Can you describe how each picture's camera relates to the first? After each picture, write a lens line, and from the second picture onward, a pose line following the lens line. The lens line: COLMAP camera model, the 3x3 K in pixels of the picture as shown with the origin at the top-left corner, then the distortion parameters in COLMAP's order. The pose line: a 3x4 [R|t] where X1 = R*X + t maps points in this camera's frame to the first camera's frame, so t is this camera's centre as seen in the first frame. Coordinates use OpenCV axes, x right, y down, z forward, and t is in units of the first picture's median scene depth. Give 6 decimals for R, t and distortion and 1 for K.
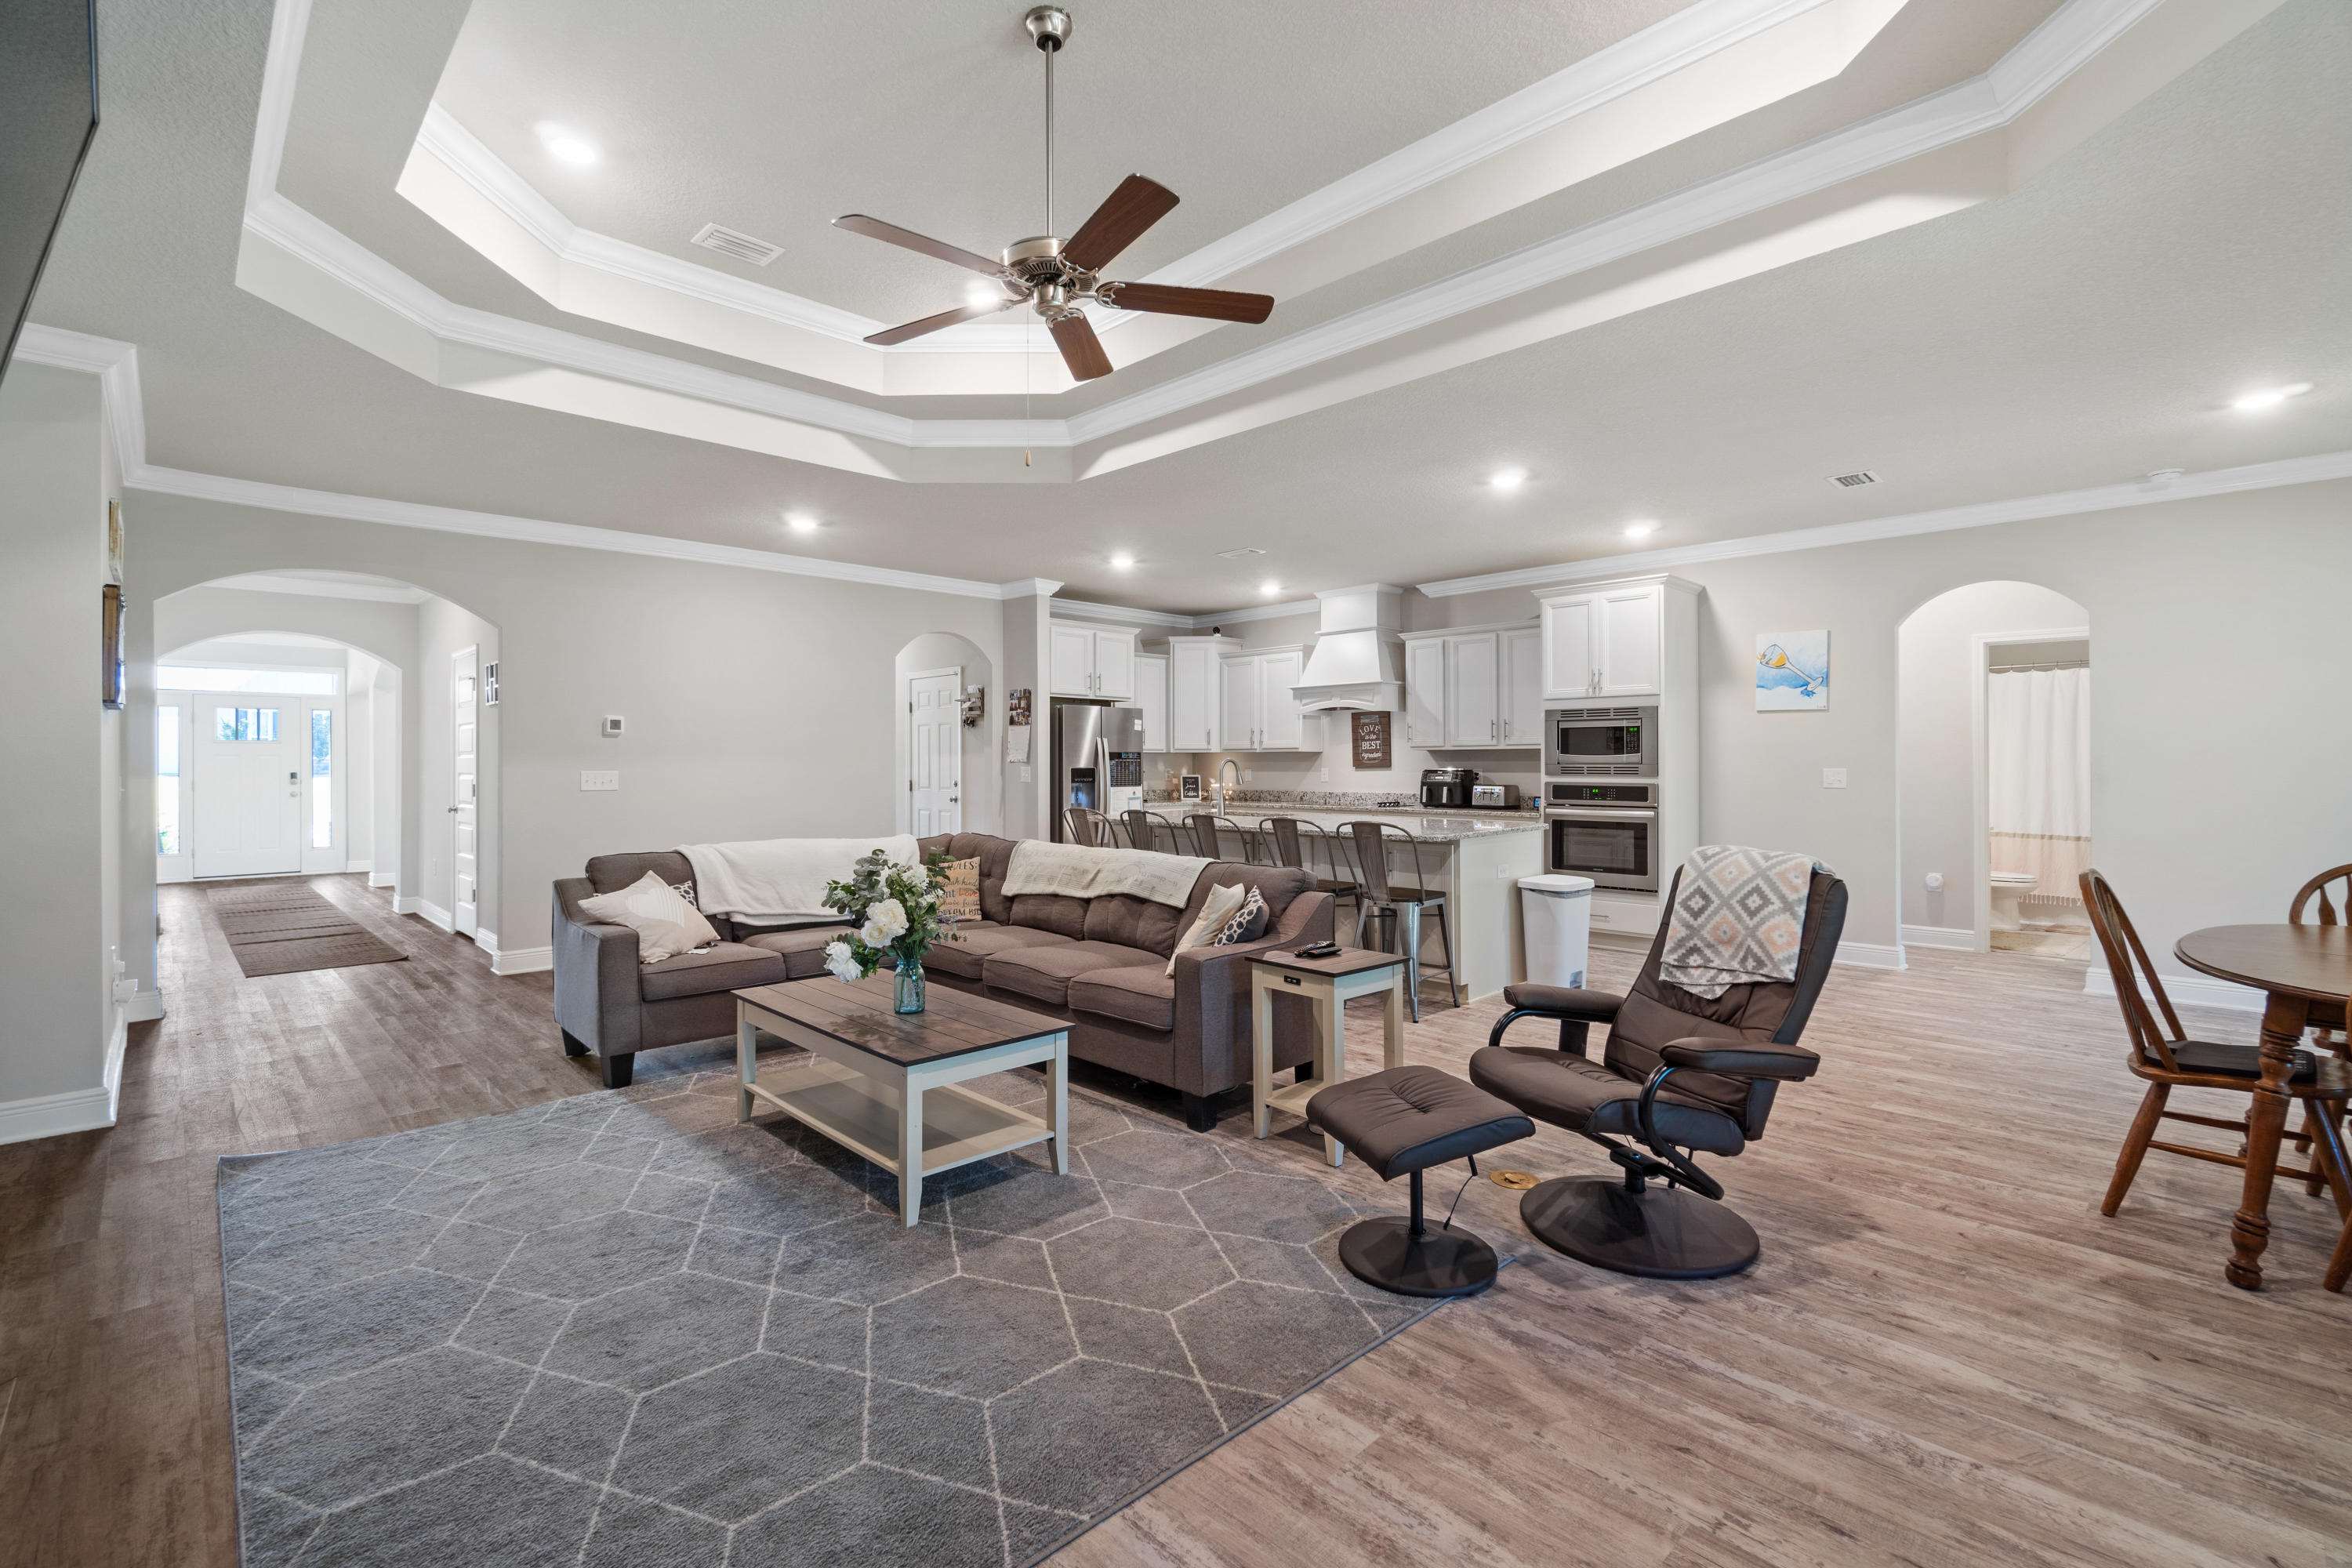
lens RADIAL K [[1038.3, 0, 1188.5], [0, 1038.3, 747.3], [0, 0, 1]] dist [-0.002315, 0.000142]
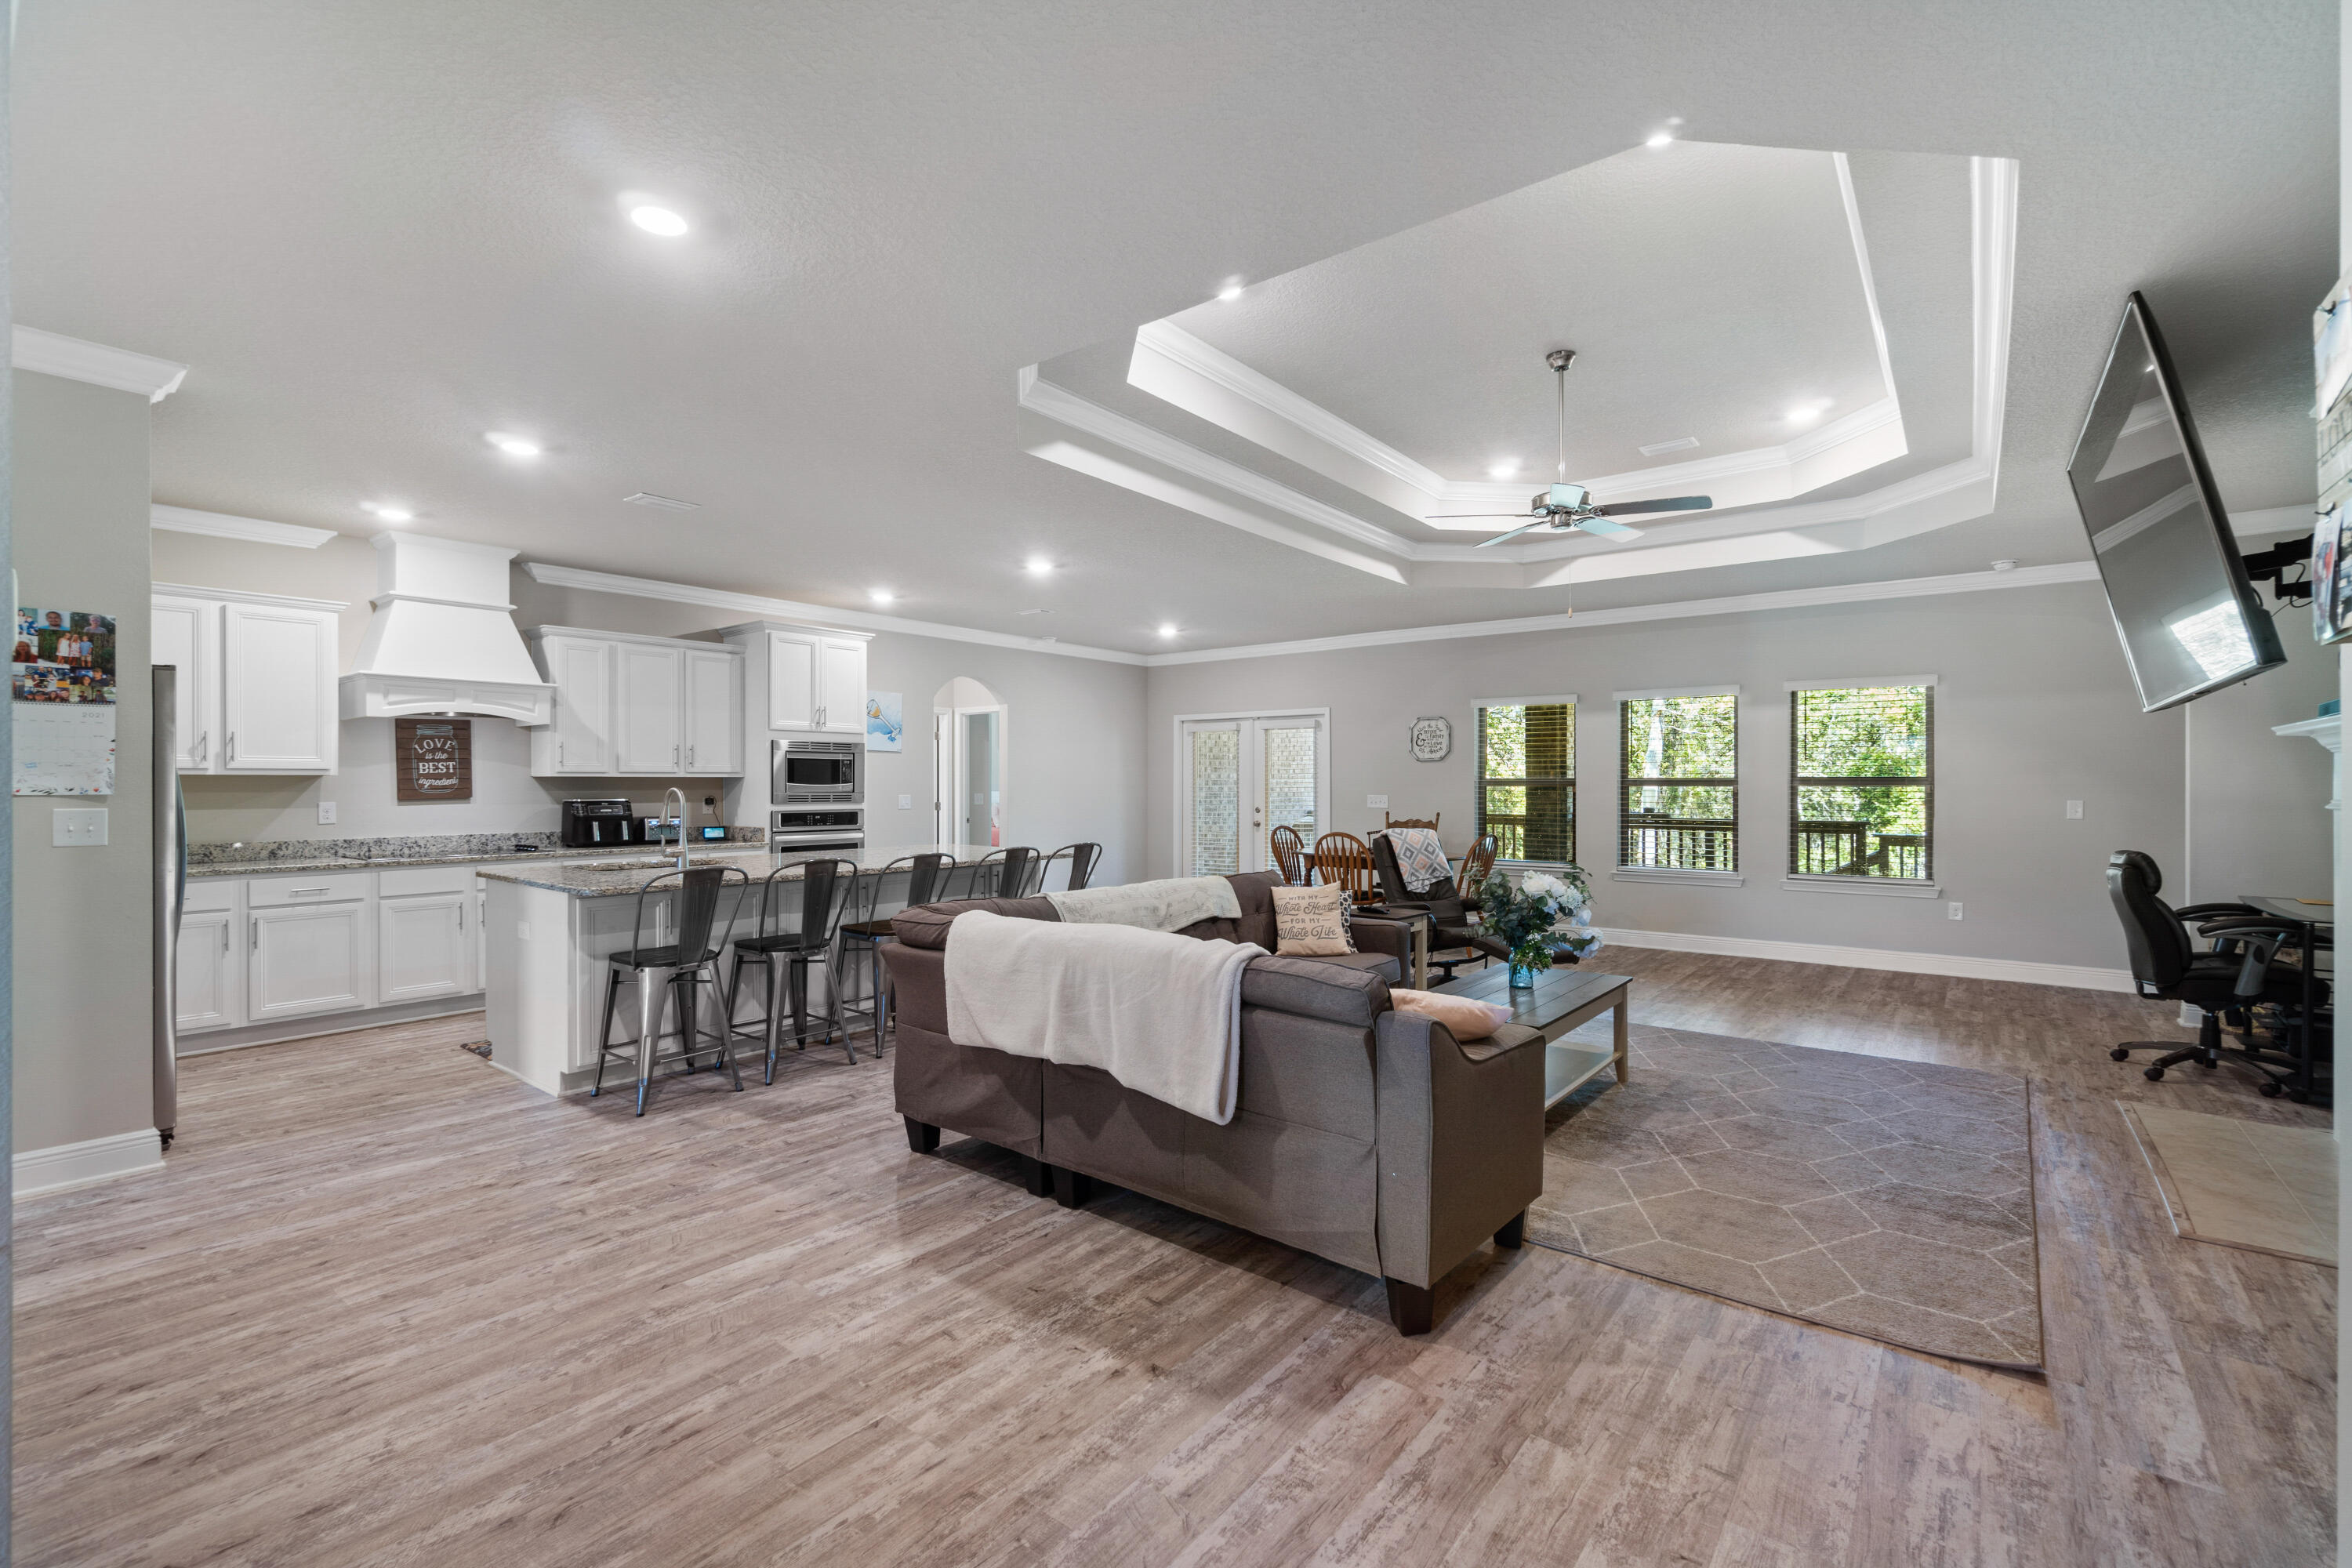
lens RADIAL K [[1038.3, 0, 1137.6], [0, 1038.3, 785.6], [0, 0, 1]] dist [-0.002315, 0.000142]
pose [[-0.098950, -0.000429, 0.995092, -0.644107], [-0.014514, 0.999894, -0.001012, 0.004279], [-0.994987, -0.014543, -0.098946, 0.684422]]
